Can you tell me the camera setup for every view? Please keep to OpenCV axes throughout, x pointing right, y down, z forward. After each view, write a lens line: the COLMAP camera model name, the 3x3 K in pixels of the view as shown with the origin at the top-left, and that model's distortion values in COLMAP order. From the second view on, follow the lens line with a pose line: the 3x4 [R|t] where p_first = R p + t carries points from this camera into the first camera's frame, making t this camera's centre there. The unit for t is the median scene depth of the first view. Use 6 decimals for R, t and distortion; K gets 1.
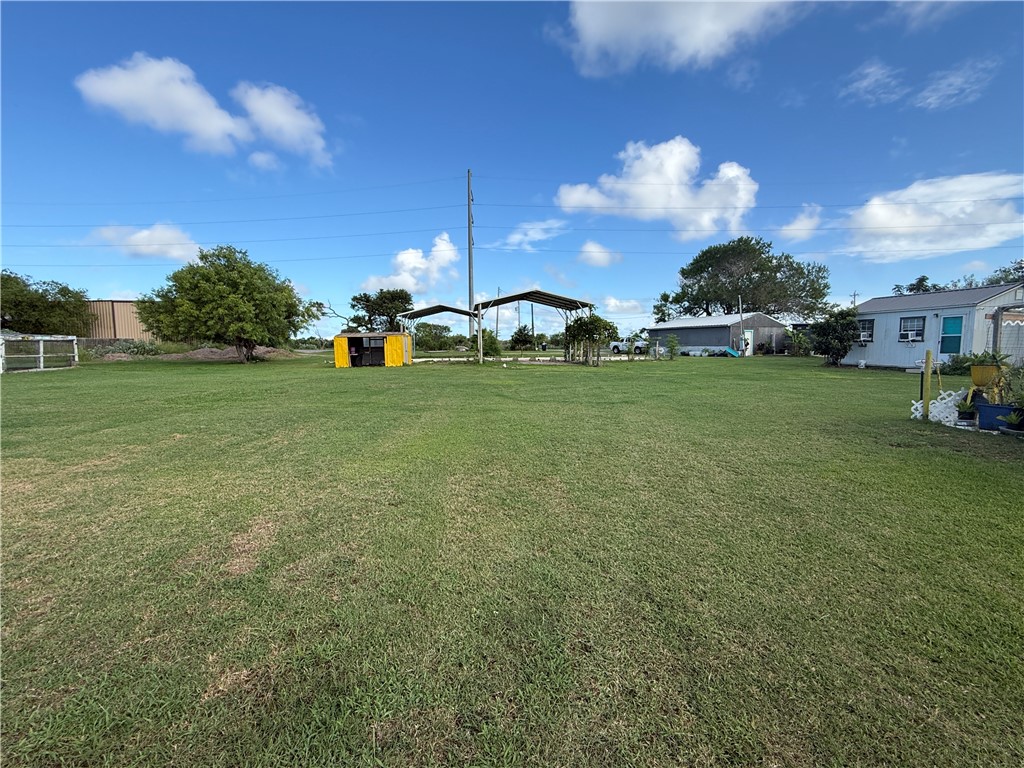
lens RADIAL K [[468.1, 0, 505.7], [0, 468.1, 387.4], [0, 0, 1]] dist [-0.000055, 0.000069]
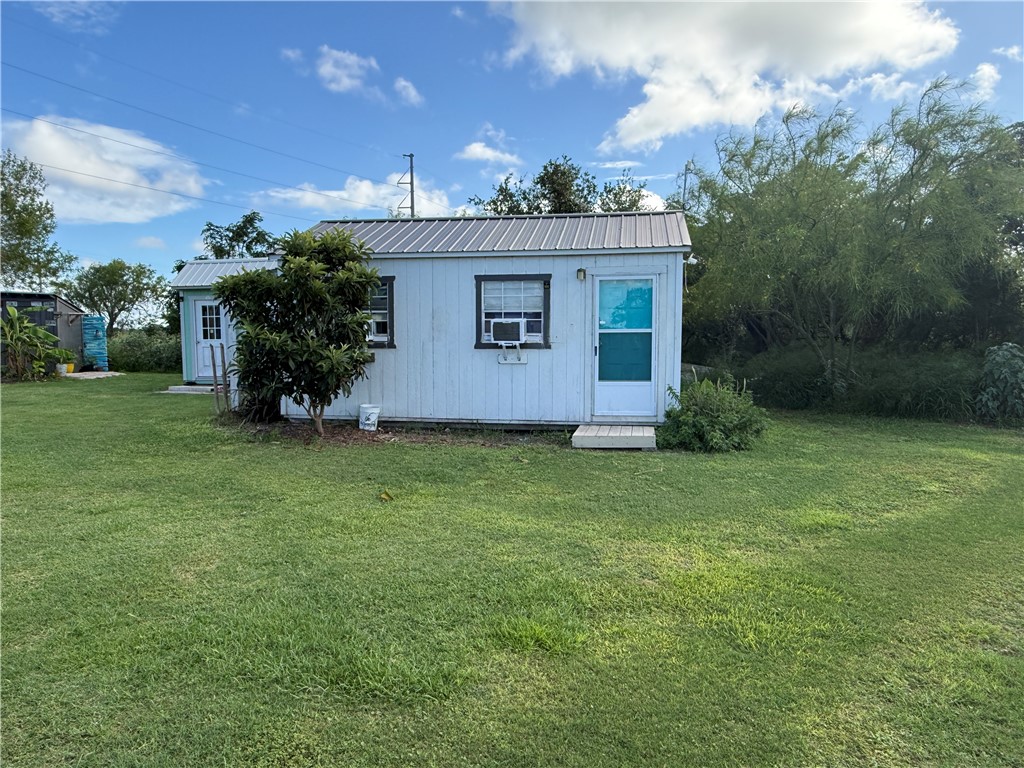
lens RADIAL K [[733.6, 0, 512.0], [0, 733.6, 384.0], [0, 0, 1]] dist [0.003708, 0.004074]
pose [[0.310181, -0.055708, 0.949044, 0.358366], [0.086242, 0.995814, 0.030266, -0.087924], [-0.946758, 0.072459, 0.313687, 0.839727]]
